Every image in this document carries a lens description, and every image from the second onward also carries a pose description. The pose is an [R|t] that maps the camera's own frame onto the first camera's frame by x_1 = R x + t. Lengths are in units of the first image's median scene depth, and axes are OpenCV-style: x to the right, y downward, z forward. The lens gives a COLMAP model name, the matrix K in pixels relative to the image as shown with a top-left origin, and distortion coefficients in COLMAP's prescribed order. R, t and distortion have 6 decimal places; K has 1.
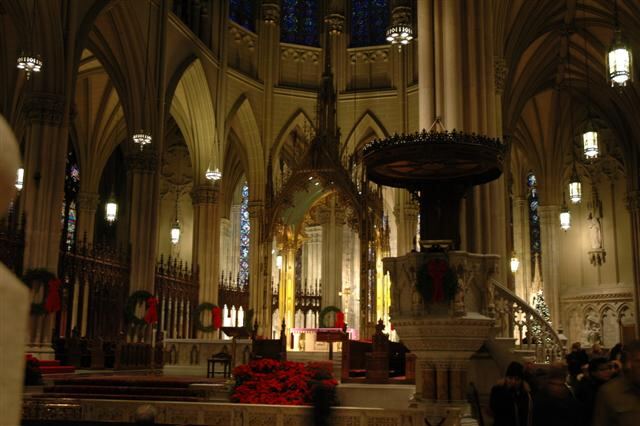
lens RADIAL K [[801.0, 0, 320.0], [0, 801.0, 213.0], [0, 0, 1]] dist [-0.008732, -0.008334]
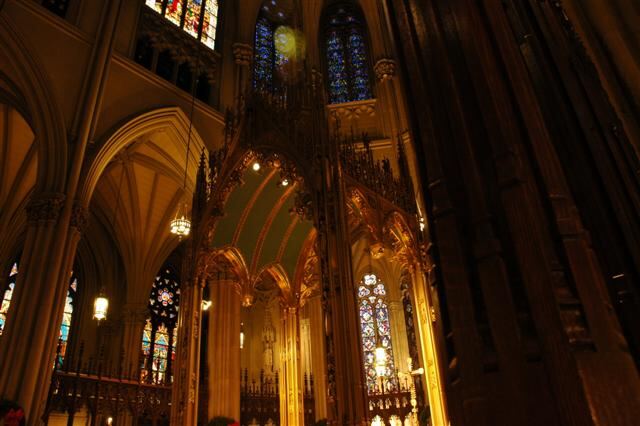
lens RADIAL K [[483.6, 0, 320.0], [0, 483.6, 213.0], [0, 0, 1]] dist [-0.123687, -0.000807]
pose [[0.882455, -0.280429, -0.377667, 0.149573], [0.144586, 0.925704, -0.349523, 0.115521], [0.447624, 0.253833, 0.857439, 0.742268]]
